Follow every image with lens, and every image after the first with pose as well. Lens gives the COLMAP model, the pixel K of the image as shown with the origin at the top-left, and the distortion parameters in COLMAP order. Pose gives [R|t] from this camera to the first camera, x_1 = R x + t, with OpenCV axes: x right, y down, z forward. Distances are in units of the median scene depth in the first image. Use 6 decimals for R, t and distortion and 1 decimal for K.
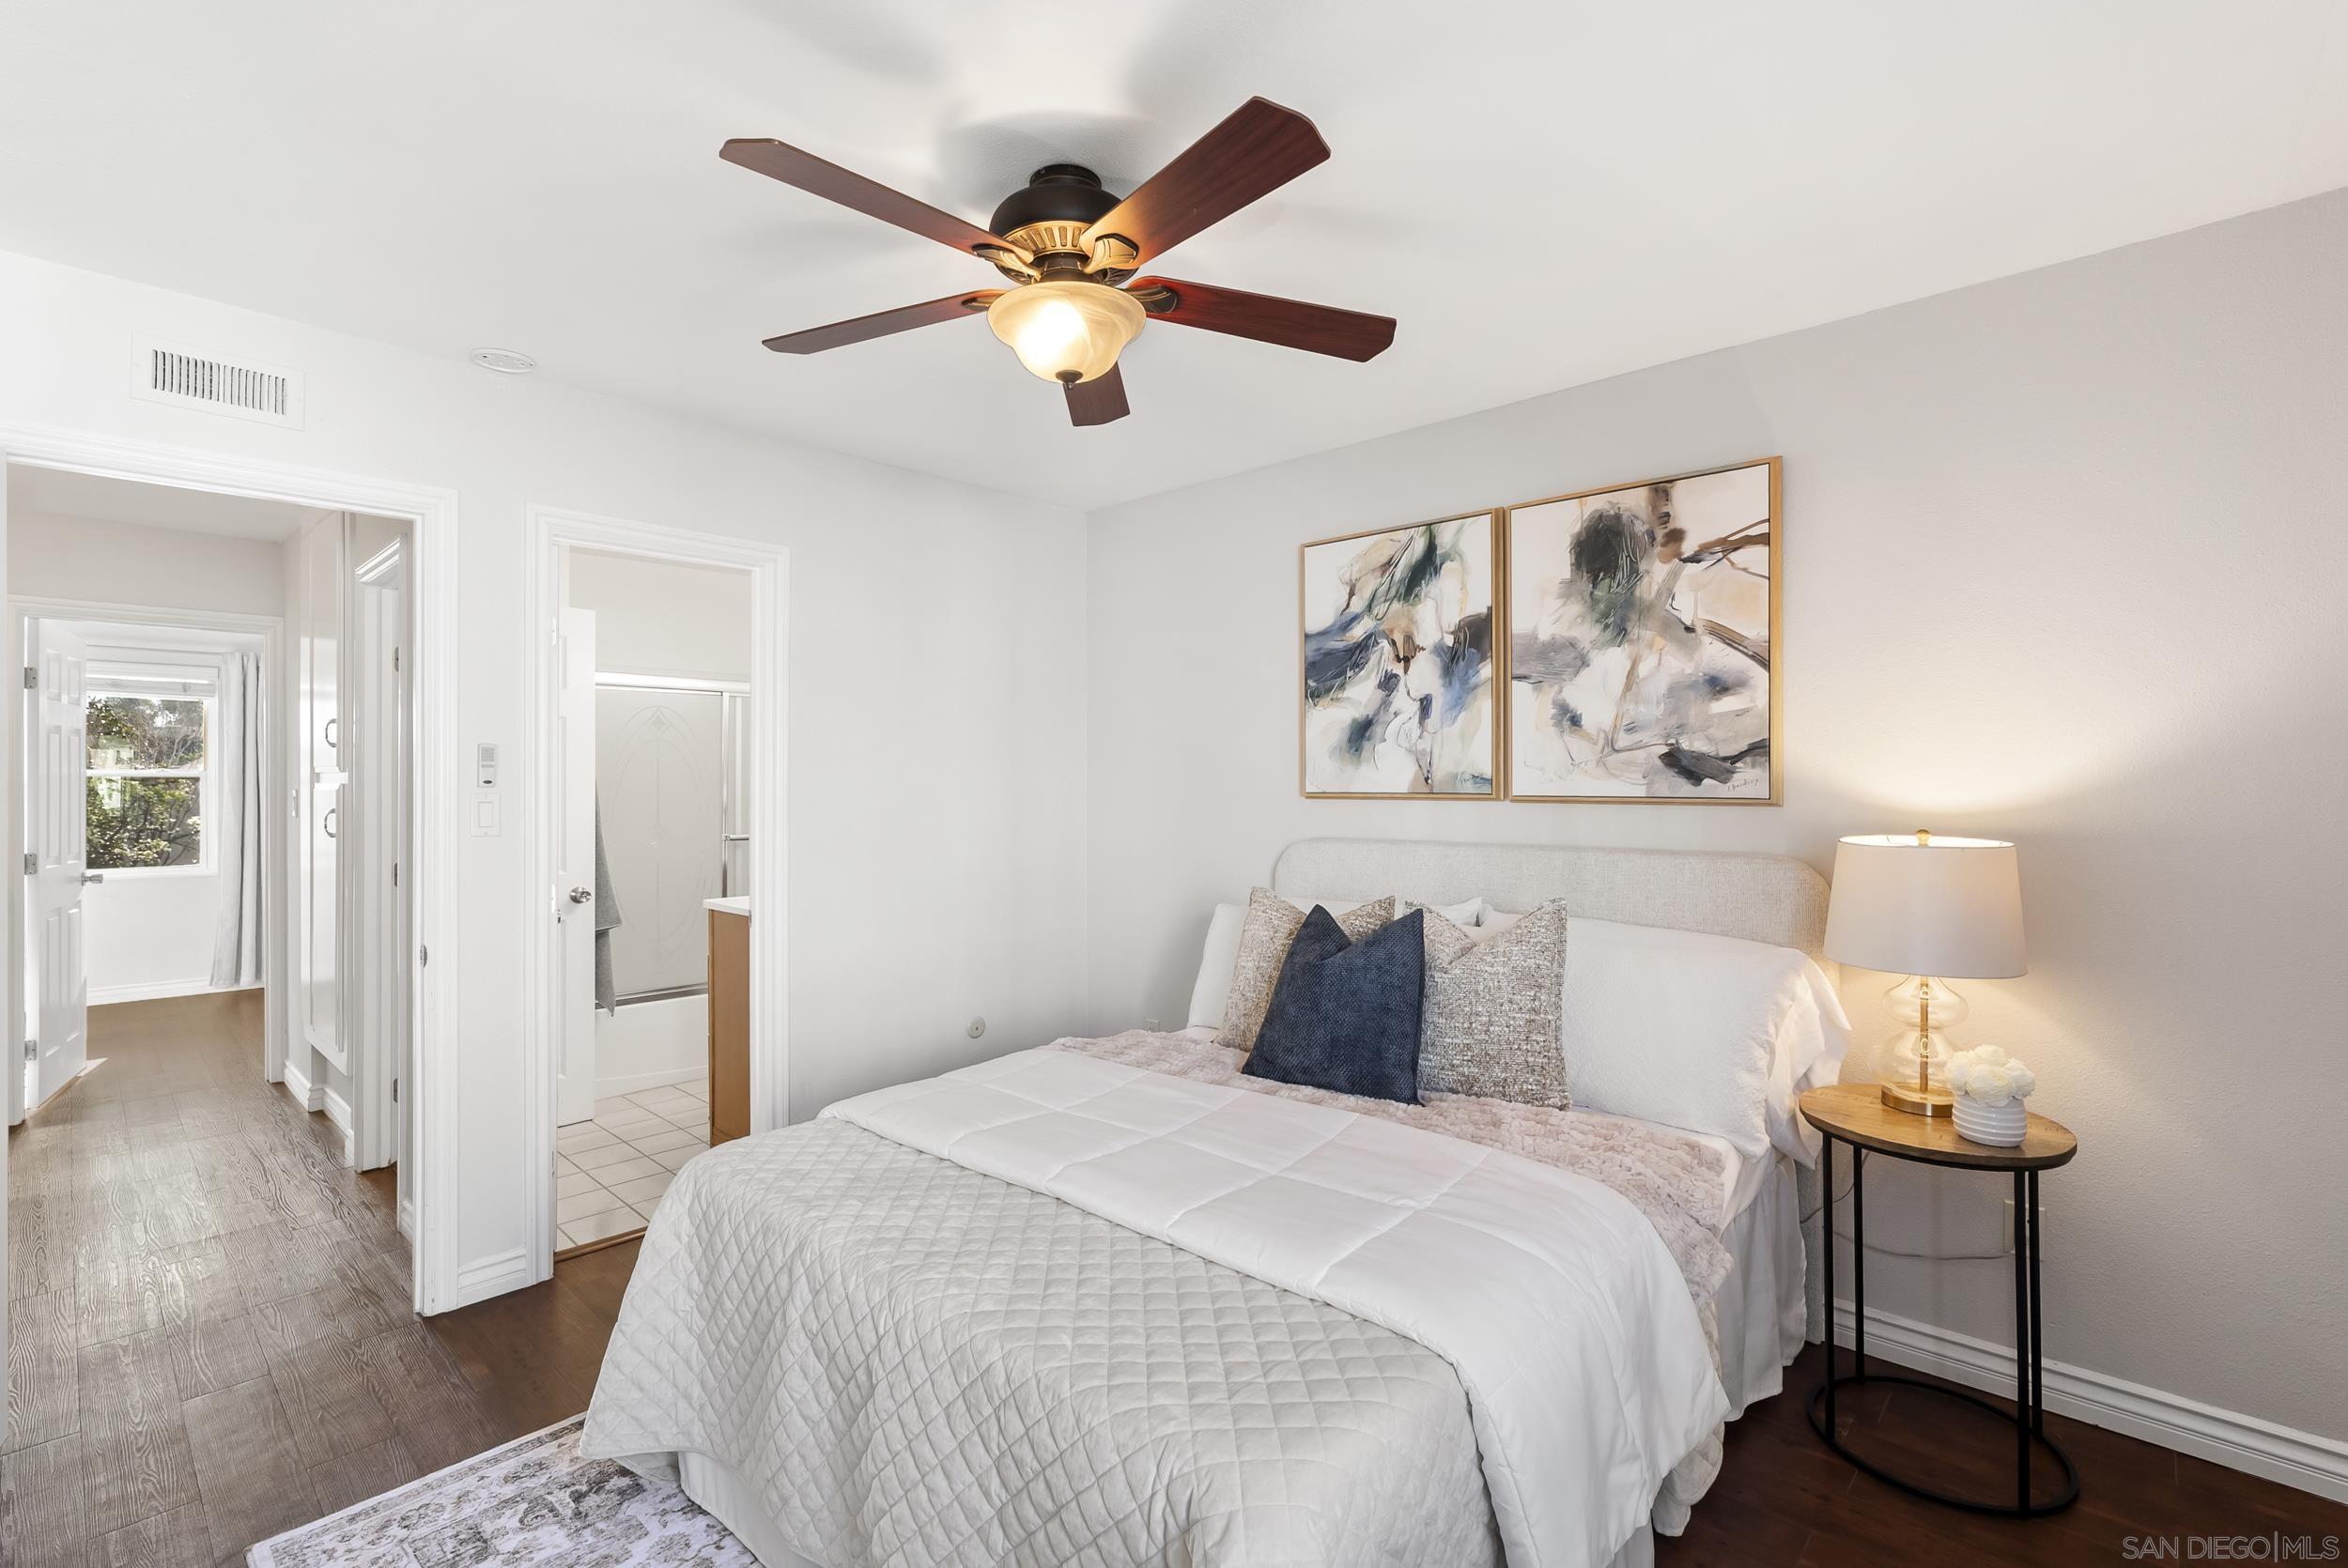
lens RADIAL K [[1064.6, 0, 1170.9], [0, 1064.6, 784.1], [0, 0, 1]] dist [-0.012391, 0.004621]
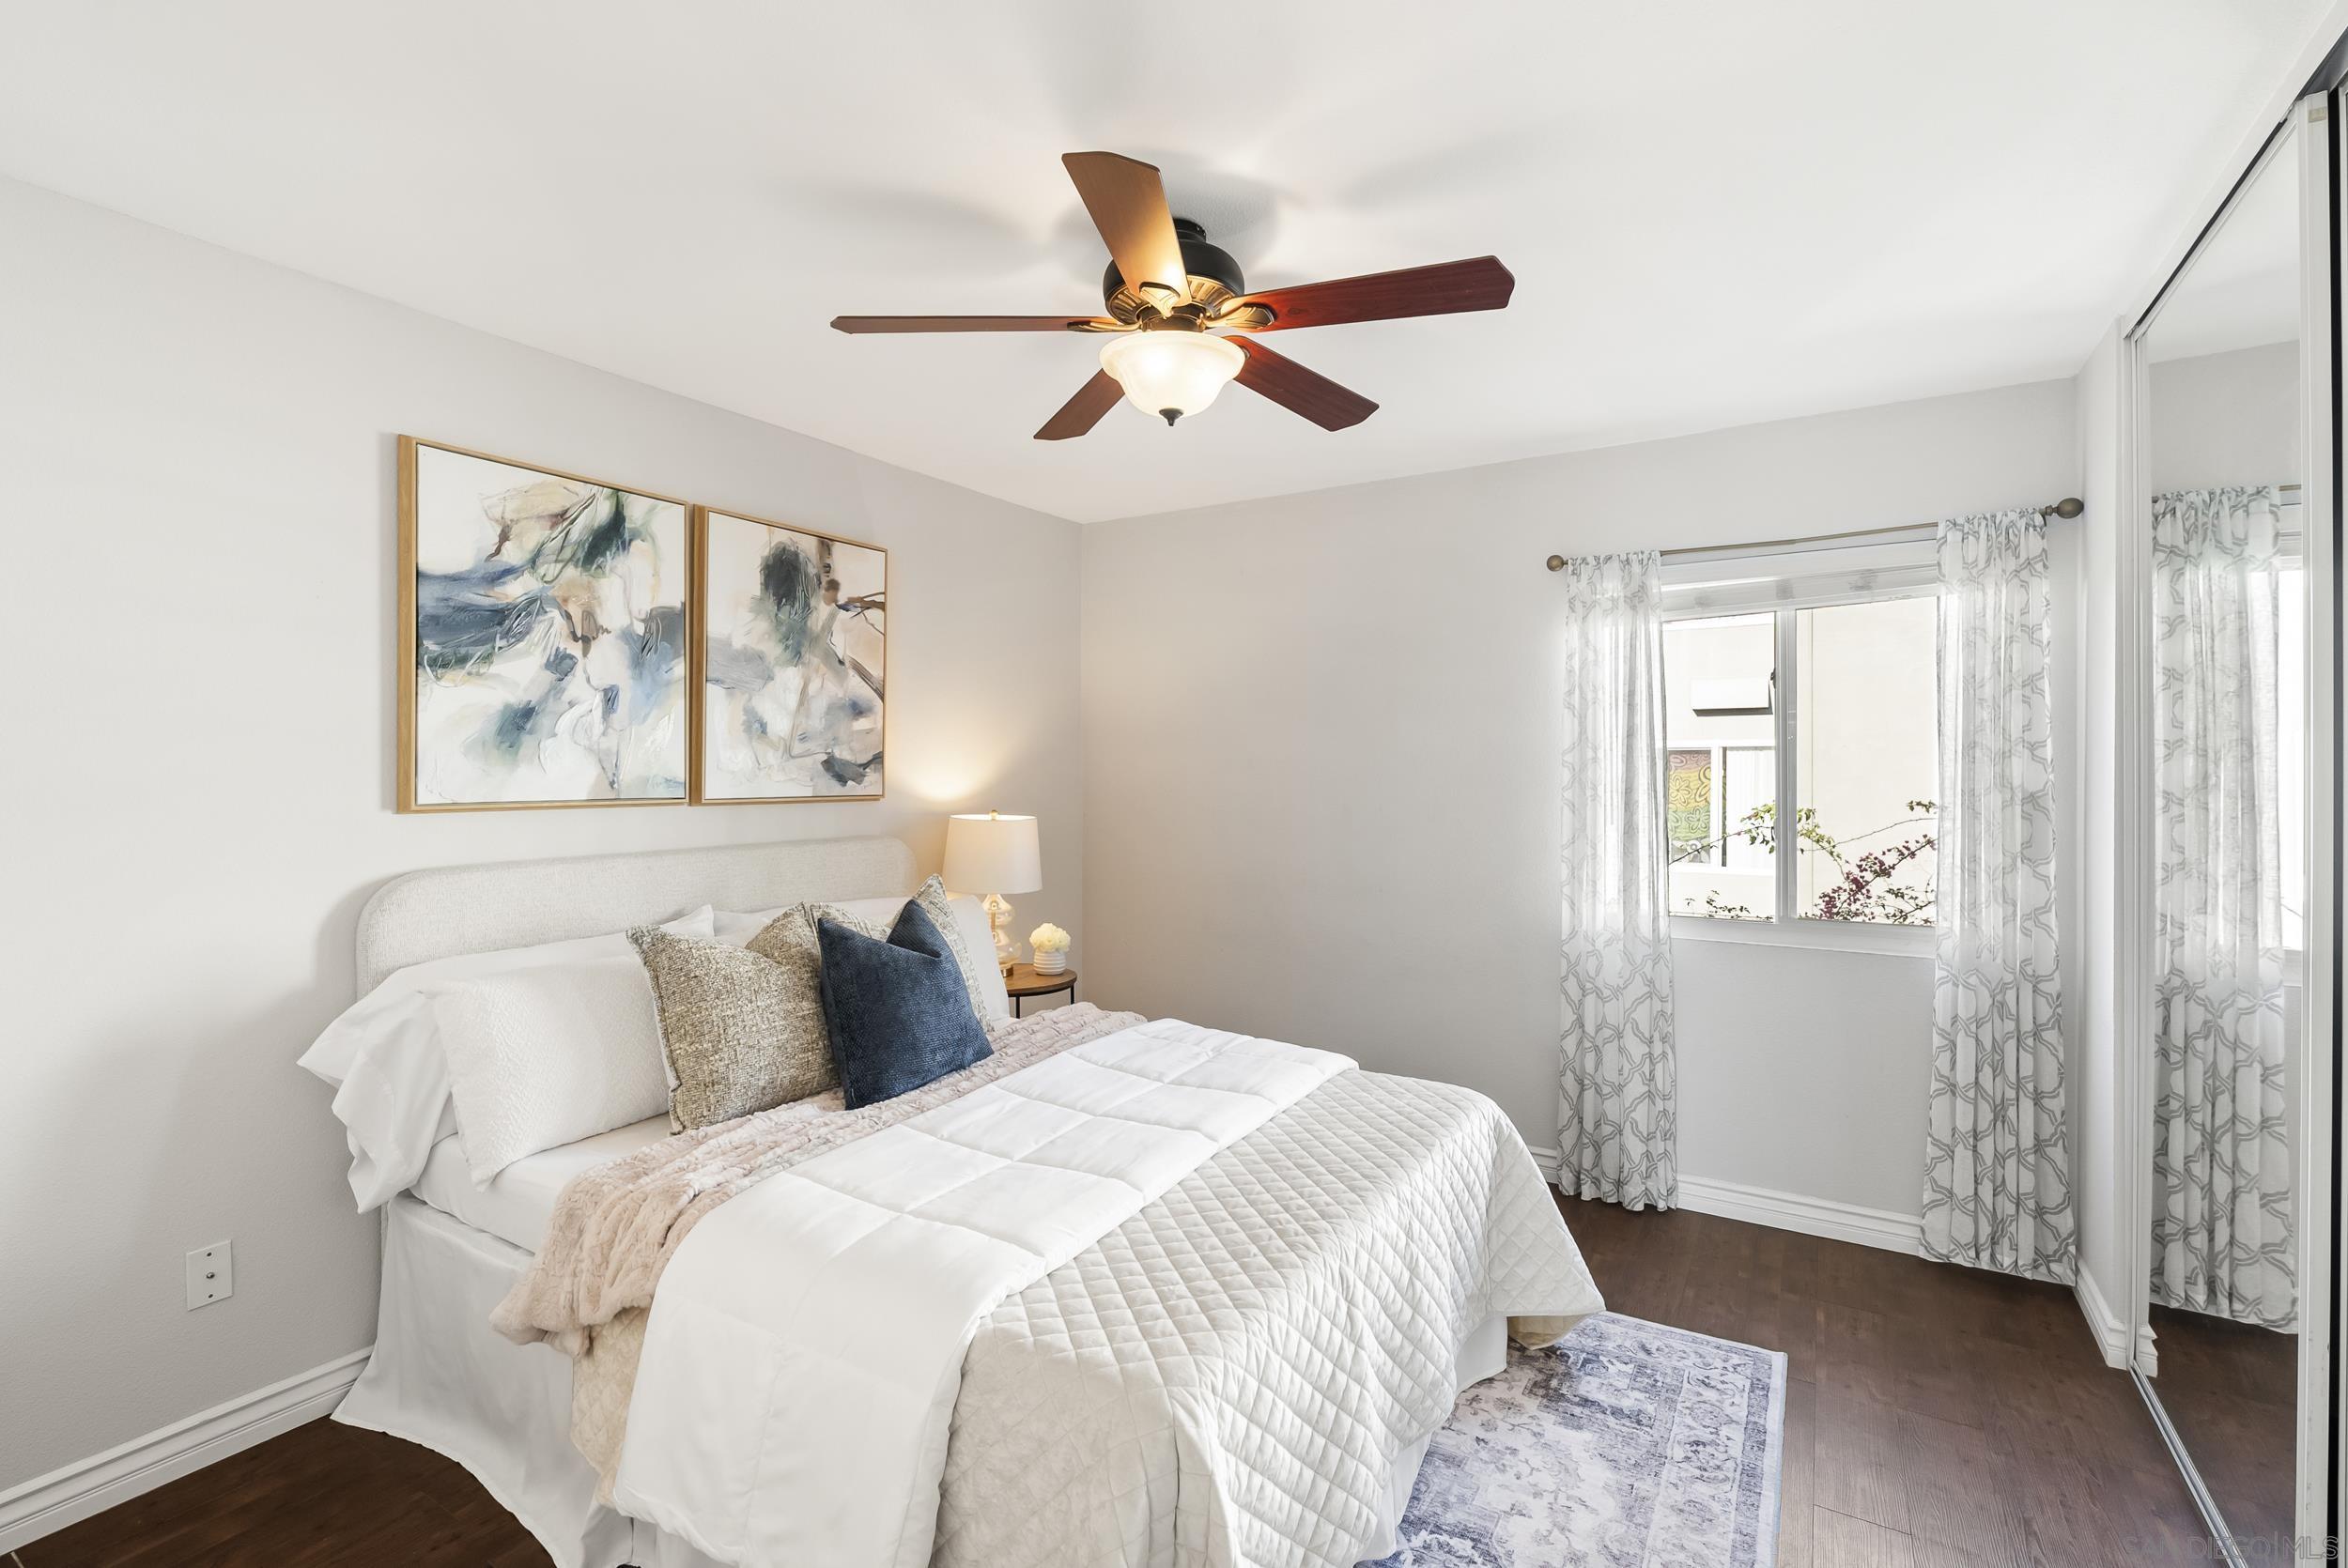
lens RADIAL K [[1064.6, 0, 1168.6], [0, 1064.6, 768.7], [0, 0, 1]] dist [-0.012391, 0.004621]
pose [[-0.193933, 0.000748, 0.981014, -0.709239], [0.001120, 0.999999, -0.000541, -0.015920], [-0.981014, 0.000993, -0.193934, 0.743191]]
